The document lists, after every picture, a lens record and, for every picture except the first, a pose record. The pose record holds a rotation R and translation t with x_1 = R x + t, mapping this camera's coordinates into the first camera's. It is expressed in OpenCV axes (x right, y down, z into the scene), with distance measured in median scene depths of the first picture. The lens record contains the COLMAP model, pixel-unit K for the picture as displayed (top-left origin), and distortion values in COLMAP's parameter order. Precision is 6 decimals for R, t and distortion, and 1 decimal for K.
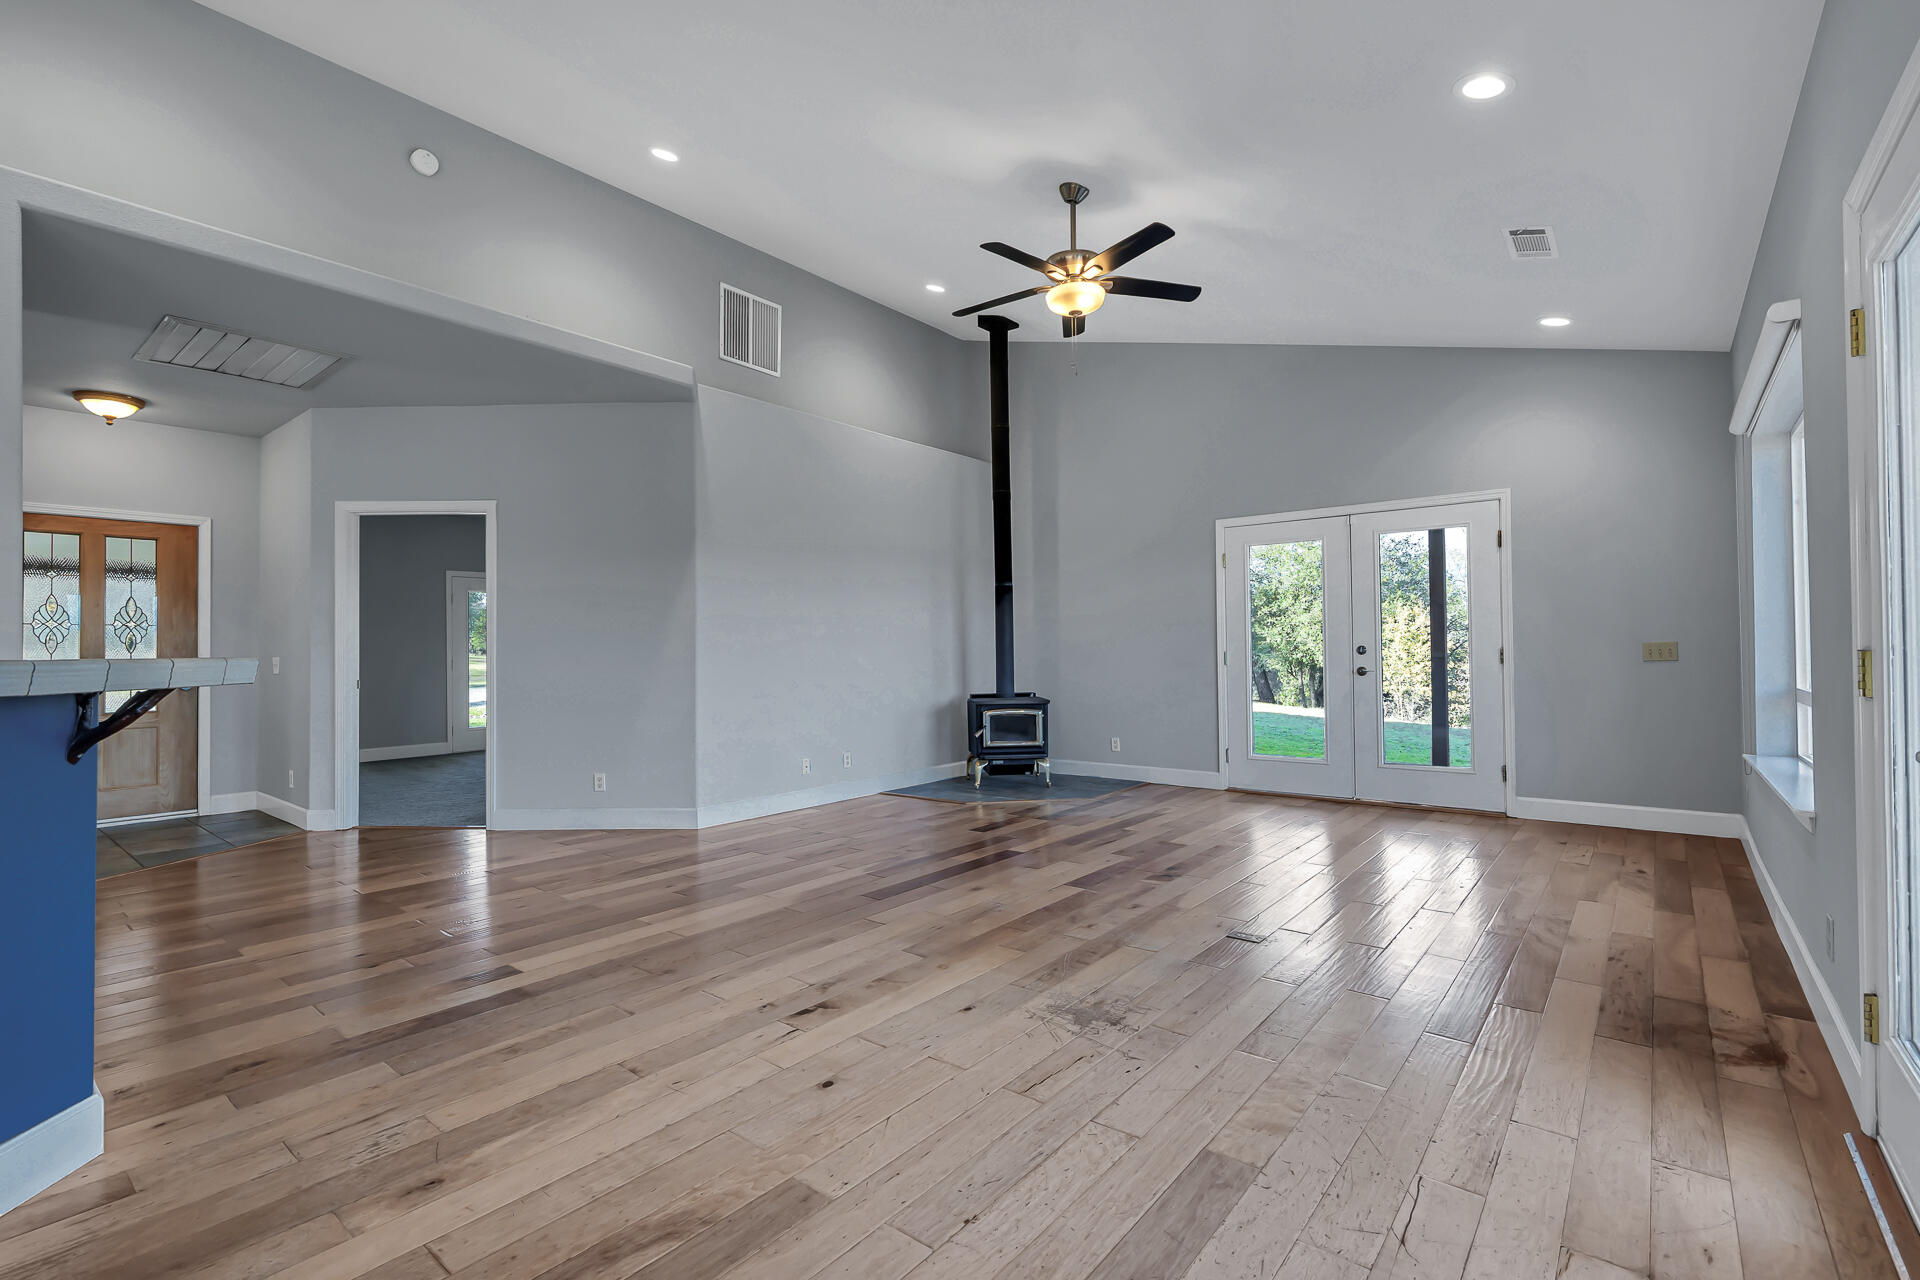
lens RADIAL K [[872.9, 0, 948.4], [0, 872.9, 634.9], [0, 0, 1]] dist [-0.004768, 0.002292]
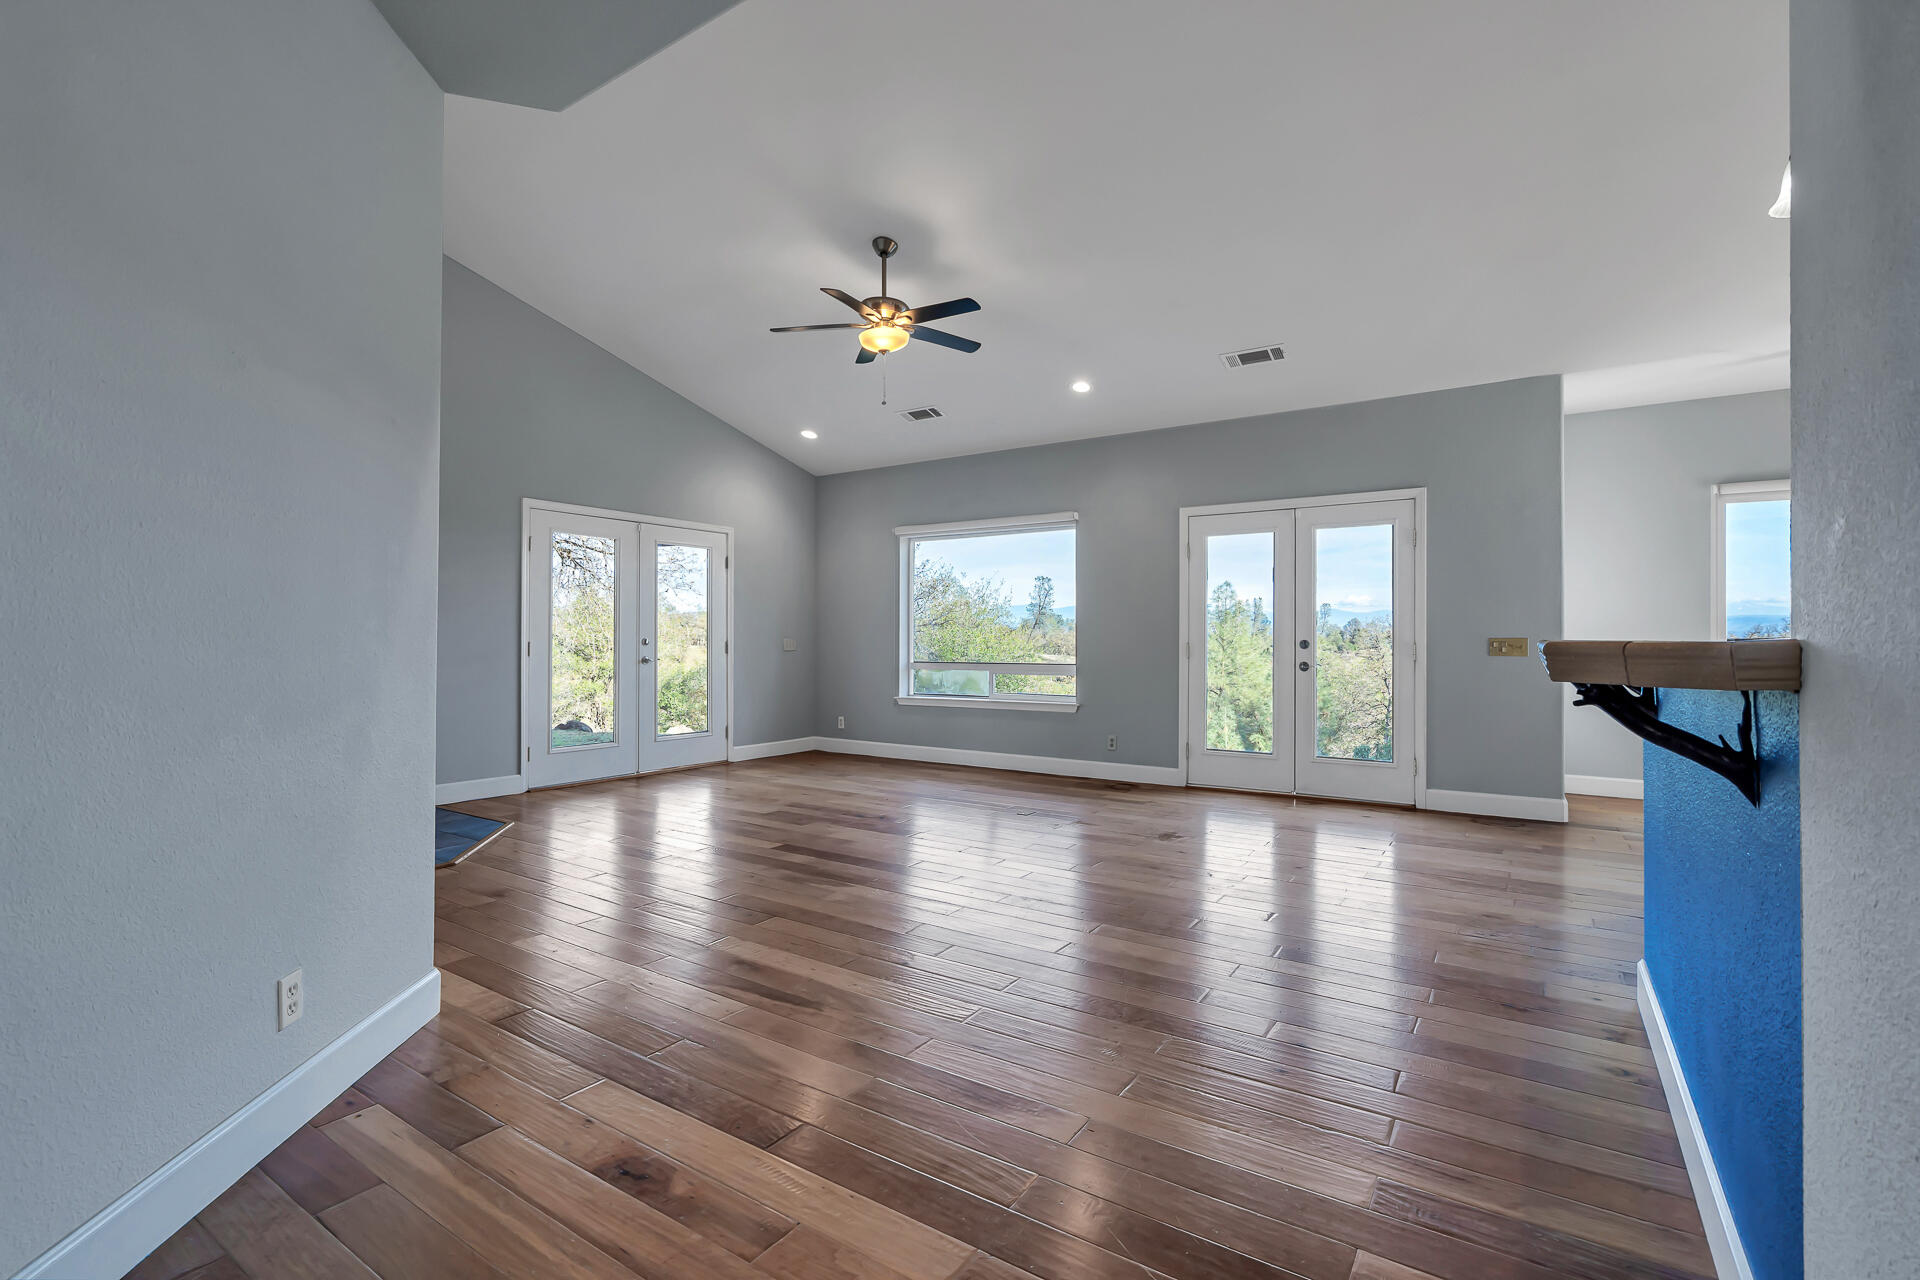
lens RADIAL K [[872.9, 0, 959.5], [0, 872.9, 641.2], [0, 0, 1]] dist [-0.004768, 0.002292]
pose [[-0.100645, 0.012002, 0.994850, -1.872014], [-0.020868, 0.999682, -0.014172, 0.062780], [-0.994704, -0.022187, -0.100362, 1.851336]]
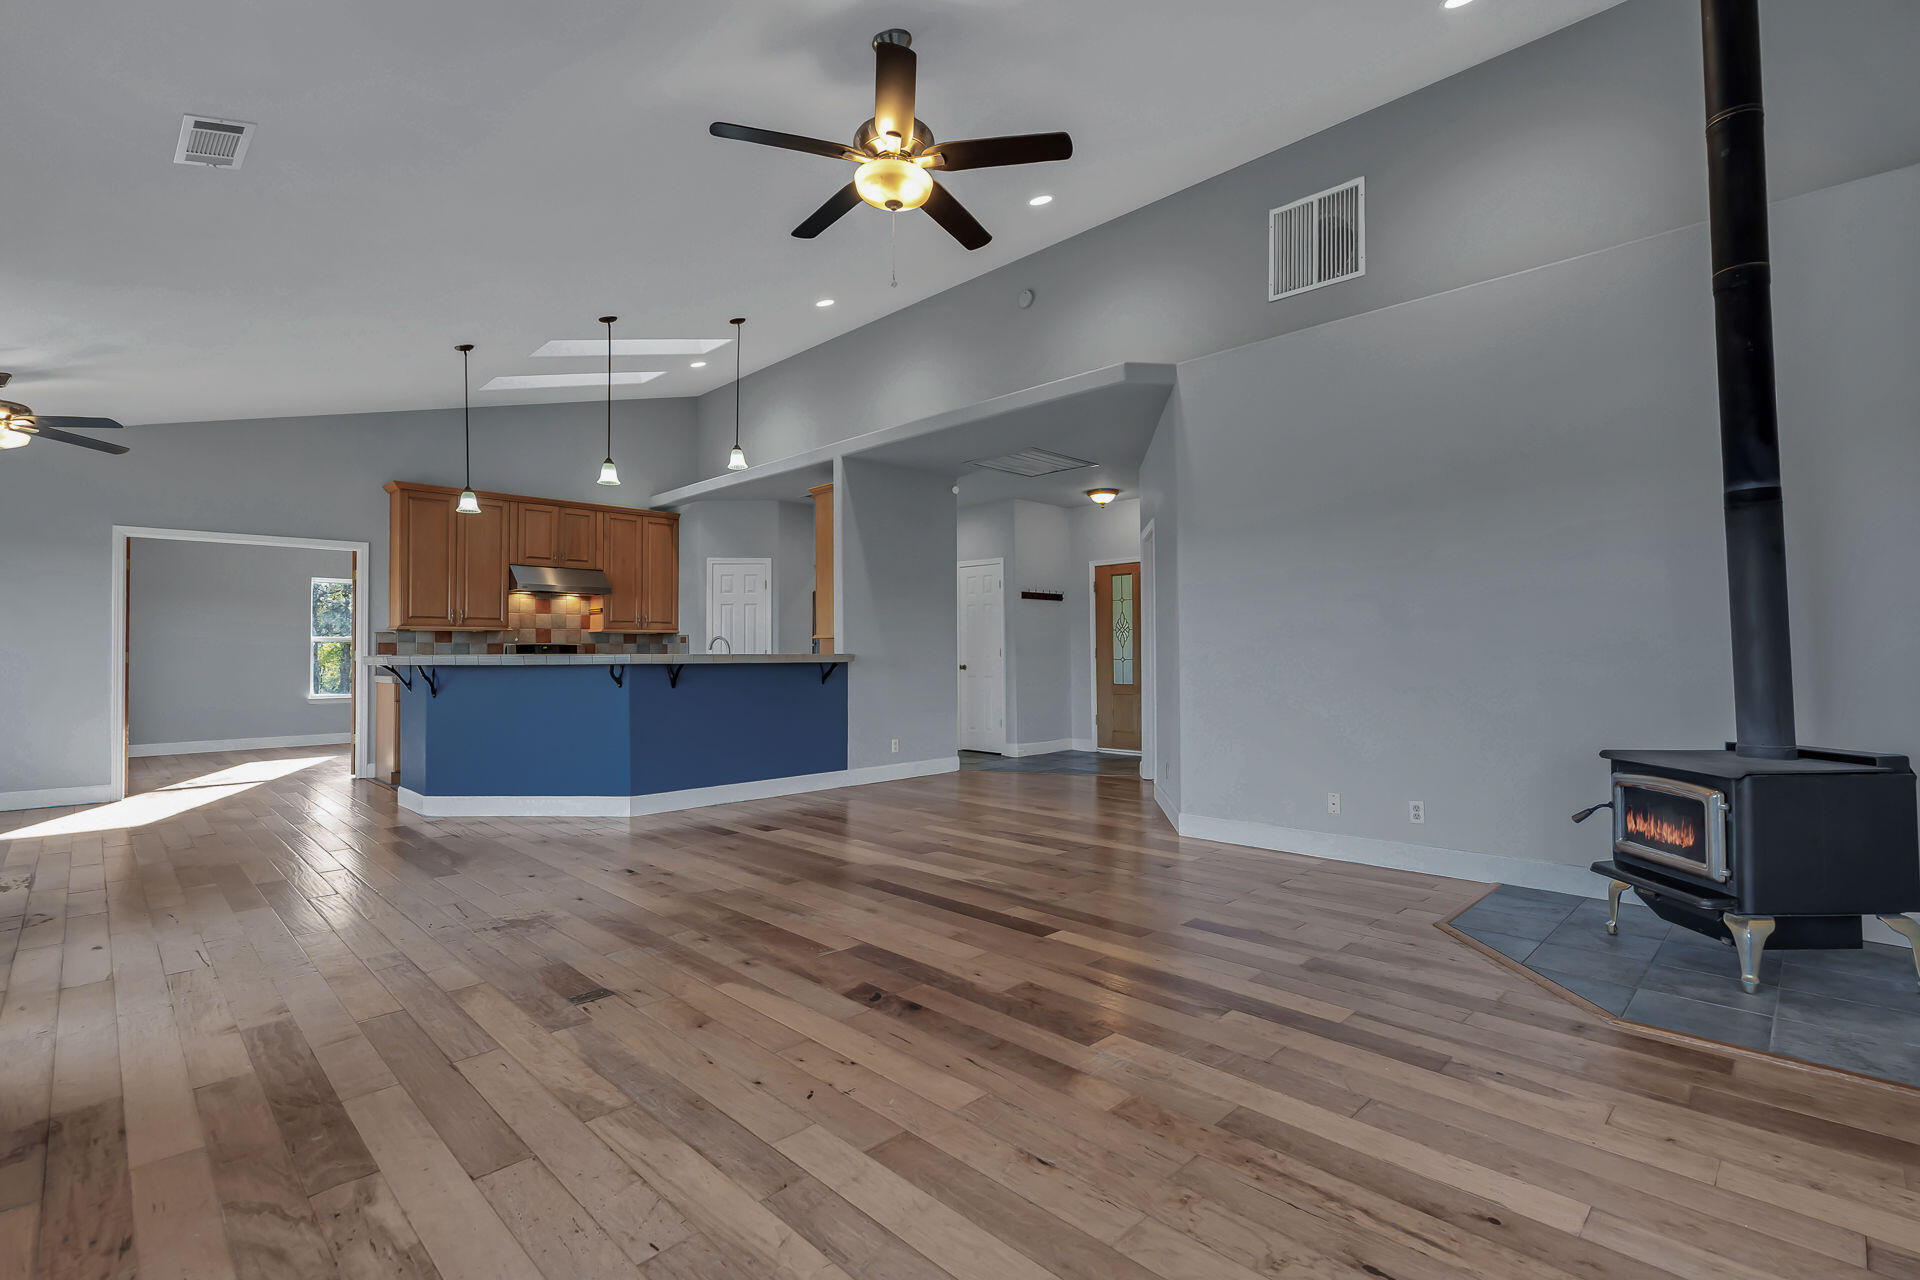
lens RADIAL K [[872.9, 0, 954.6], [0, 872.9, 634.0], [0, 0, 1]] dist [-0.004768, 0.002292]
pose [[-0.104642, -0.010805, -0.994451, 1.626671], [0.027734, 0.999520, -0.013779, 0.025311], [0.994123, -0.029022, -0.104292, 2.057113]]
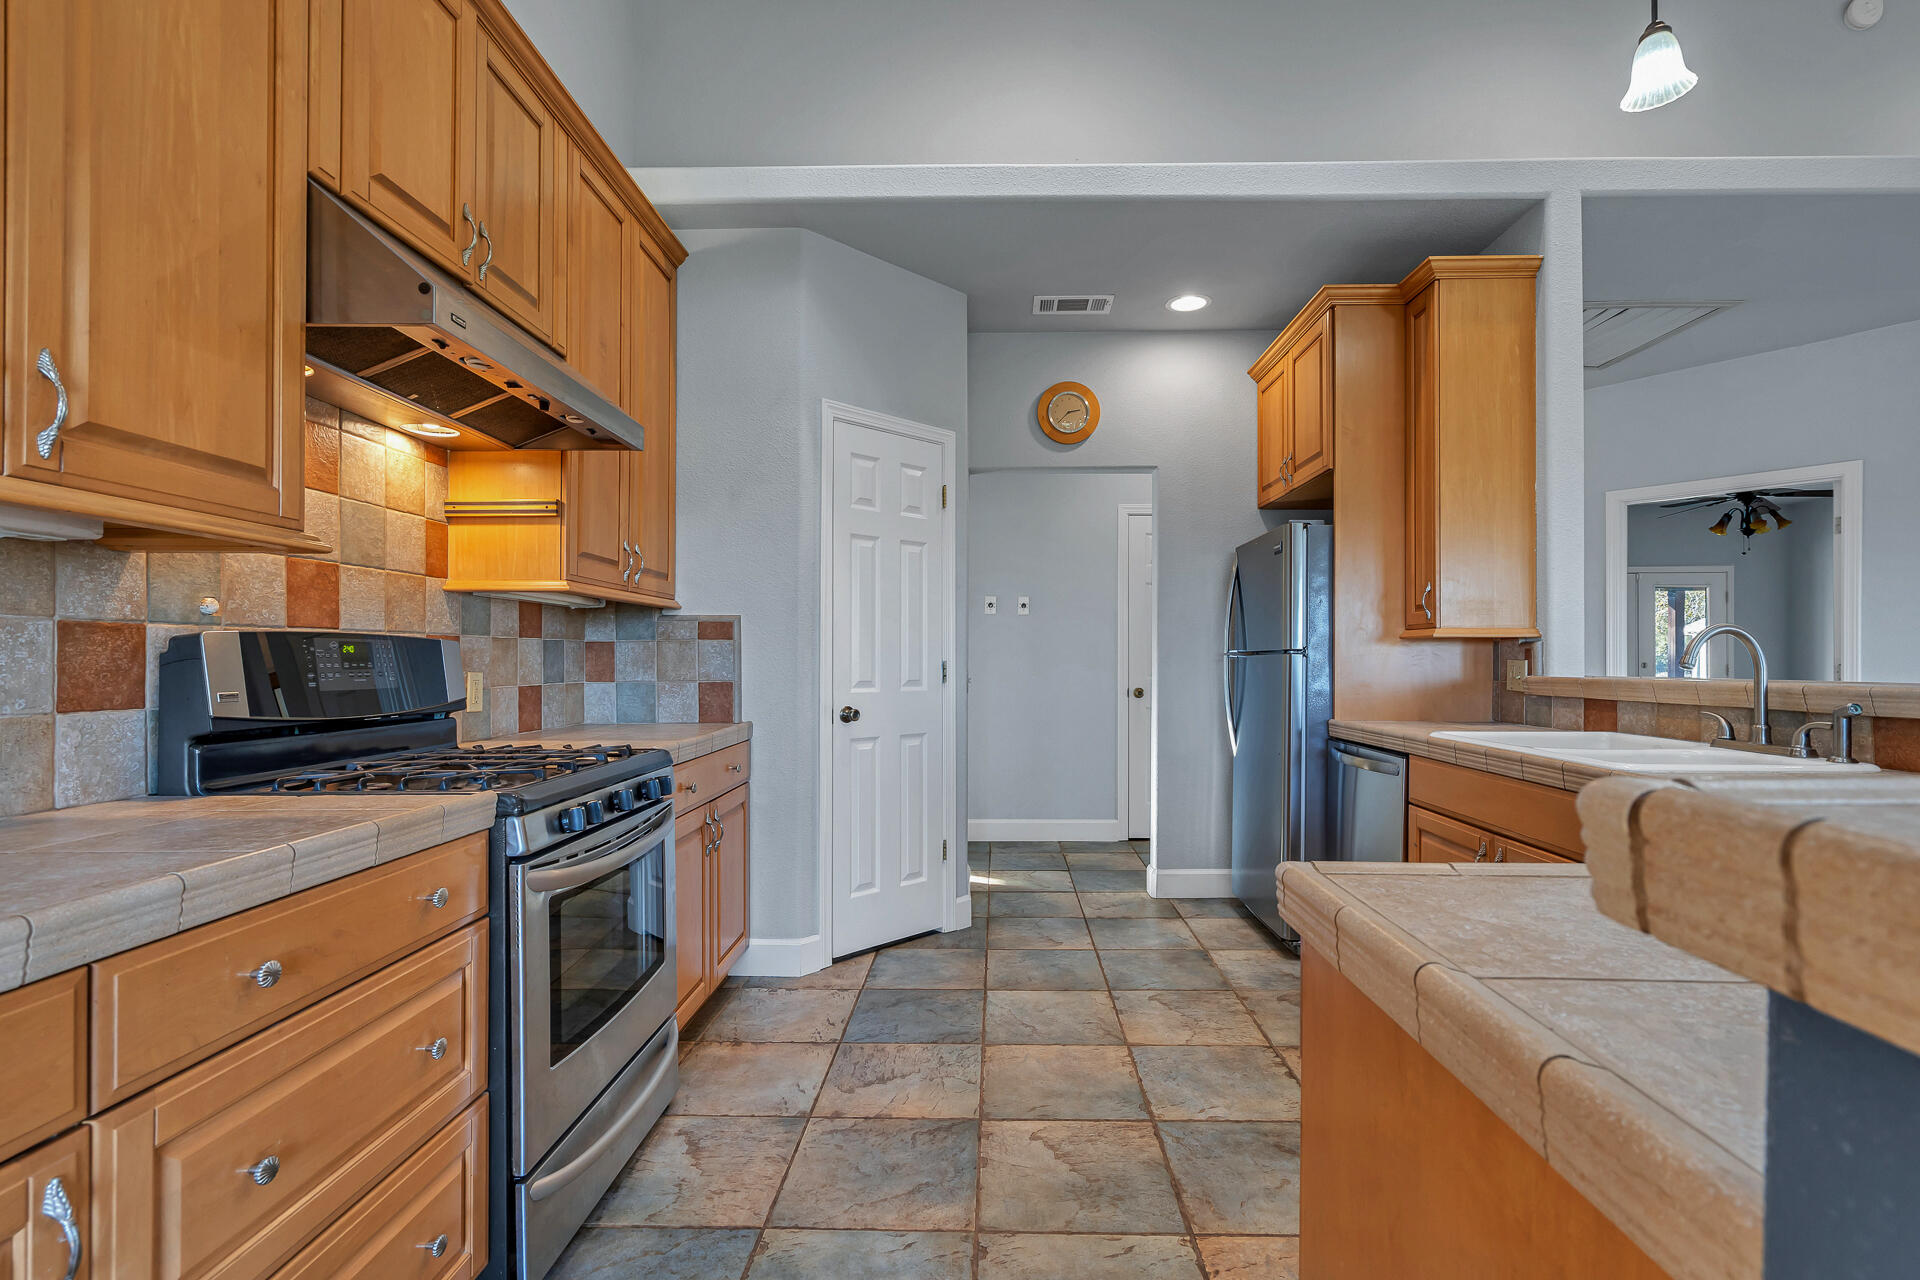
lens RADIAL K [[872.9, 0, 959.9], [0, 872.9, 656.1], [0, 0, 1]] dist [-0.004768, 0.002292]
pose [[0.609457, 0.010615, -0.792748, -0.996437], [0.008548, 0.999764, 0.019959, -0.022383], [0.792773, -0.018940, 0.609222, -0.173046]]
